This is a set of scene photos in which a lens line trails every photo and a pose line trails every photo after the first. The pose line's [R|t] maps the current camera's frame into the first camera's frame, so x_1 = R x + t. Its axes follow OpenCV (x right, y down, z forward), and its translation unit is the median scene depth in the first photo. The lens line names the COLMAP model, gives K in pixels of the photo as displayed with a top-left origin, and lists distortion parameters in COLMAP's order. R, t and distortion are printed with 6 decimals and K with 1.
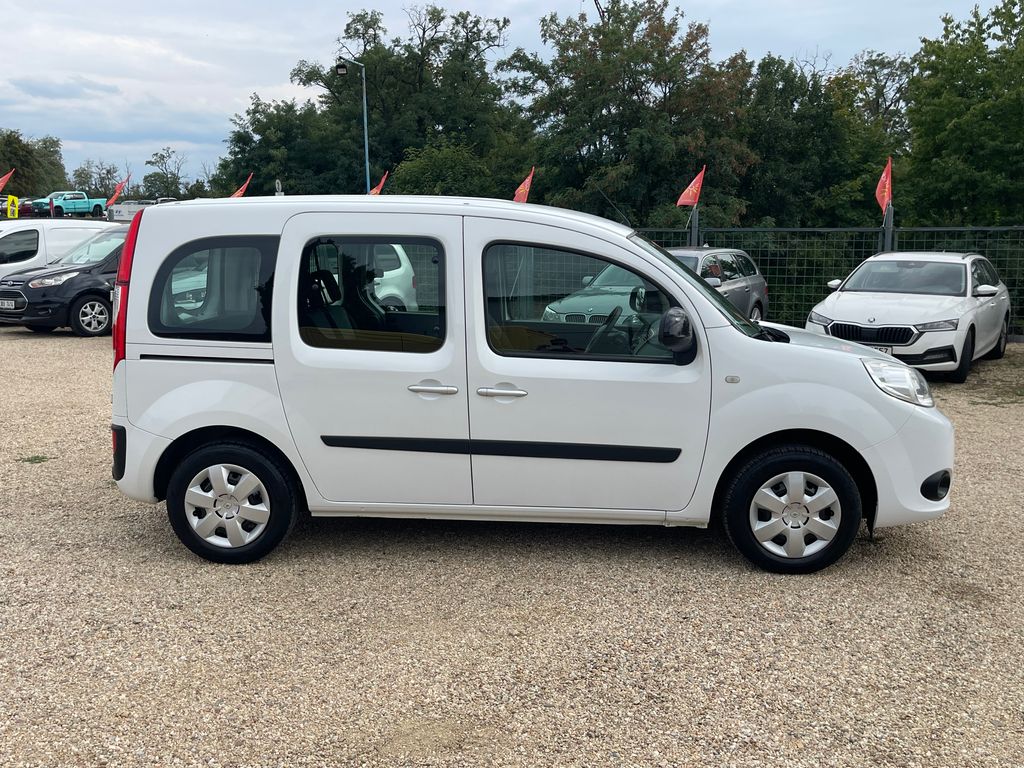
lens RADIAL K [[981.2, 0, 513.9], [0, 981.2, 383.7], [0, 0, 1]] dist [0.024888, 0.000000]
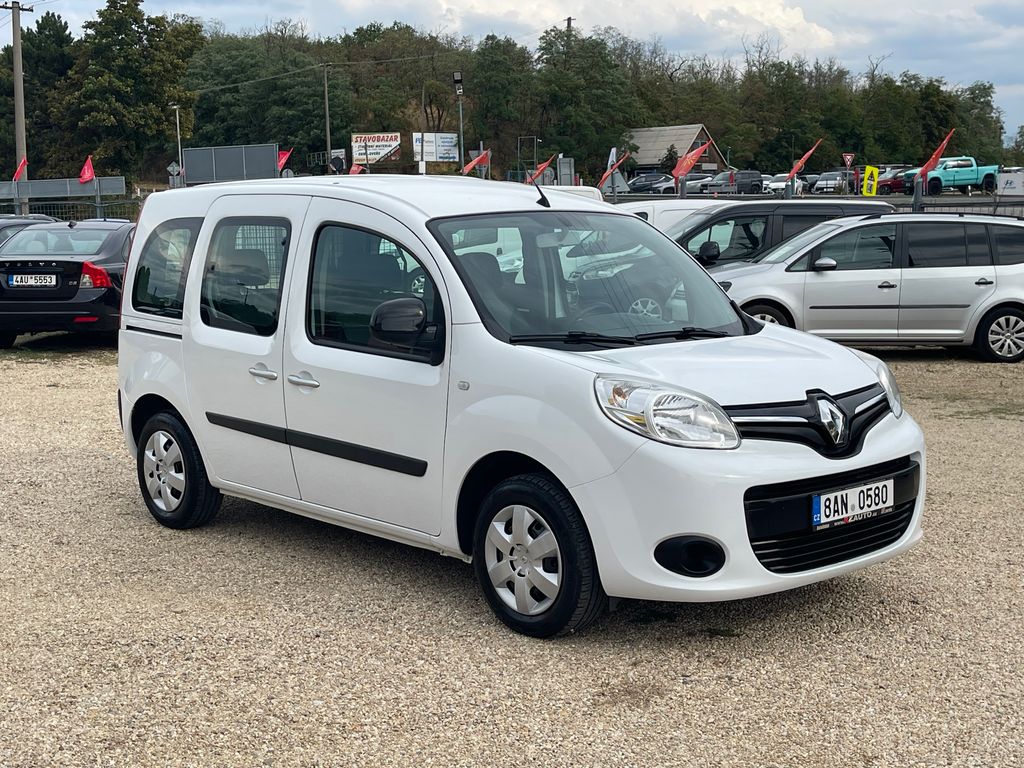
lens RADIAL K [[1420.7, 0, 512.9], [0, 1420.7, 381.3], [0, 0, 1]] dist [0.079231, 0.000000]
pose [[0.719824, 0.073782, -0.690225, 1.044582], [-0.097703, 0.995205, 0.004490, -0.016679], [0.687247, 0.064205, 0.723581, 0.136139]]
